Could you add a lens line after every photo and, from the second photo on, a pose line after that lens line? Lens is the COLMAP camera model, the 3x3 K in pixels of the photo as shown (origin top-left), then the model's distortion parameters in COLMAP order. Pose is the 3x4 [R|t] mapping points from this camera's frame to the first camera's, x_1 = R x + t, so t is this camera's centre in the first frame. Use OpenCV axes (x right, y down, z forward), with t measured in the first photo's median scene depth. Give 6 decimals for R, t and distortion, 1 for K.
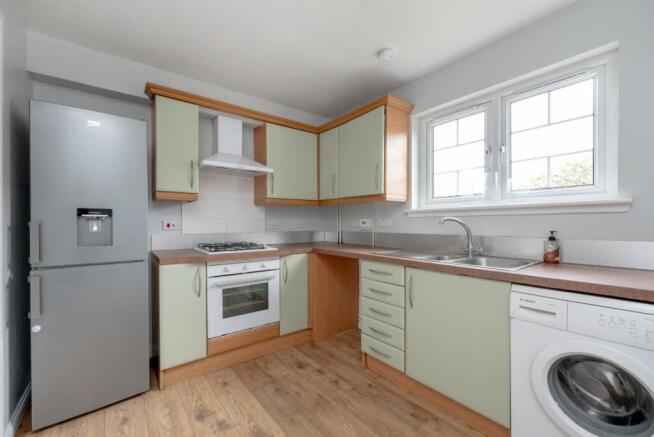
lens RADIAL K [[271.2, 0, 325.5], [0, 271.2, 224.5], [0, 0, 1]] dist [0.001189, 0.000132]
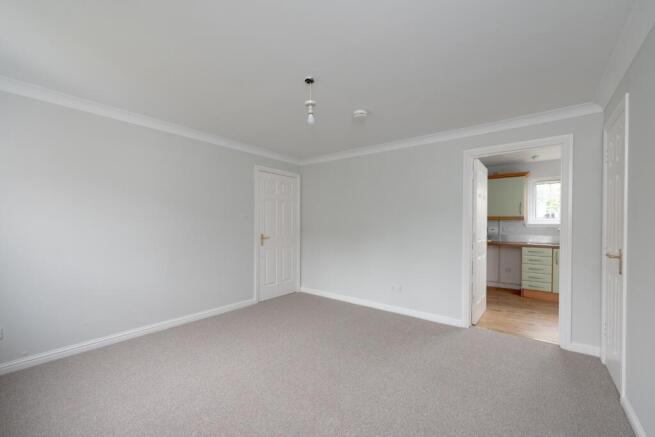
lens RADIAL K [[271.6, 0, 326.0], [0, 271.6, 224.5], [0, 0, 1]] dist [0.001189, 0.000132]
pose [[0.970879, 0.021379, 0.238616, -1.889668], [-0.019096, 0.999747, -0.011879, 0.006105], [-0.238810, 0.006976, 0.971041, -0.740527]]
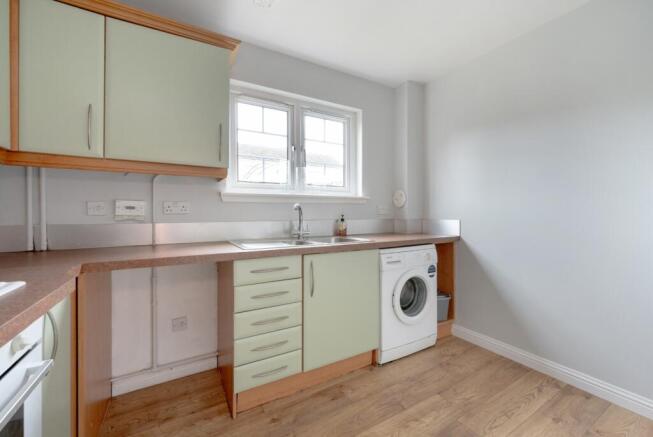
lens RADIAL K [[277.7, 0, 324.4], [0, 277.7, 209.4], [0, 0, 1]] dist [0.001748, 0.000110]
pose [[0.122980, 0.010150, 0.992357, -0.530645], [0.004266, 0.999933, -0.010756, 0.007644], [-0.992400, 0.005556, 0.122929, 0.672242]]
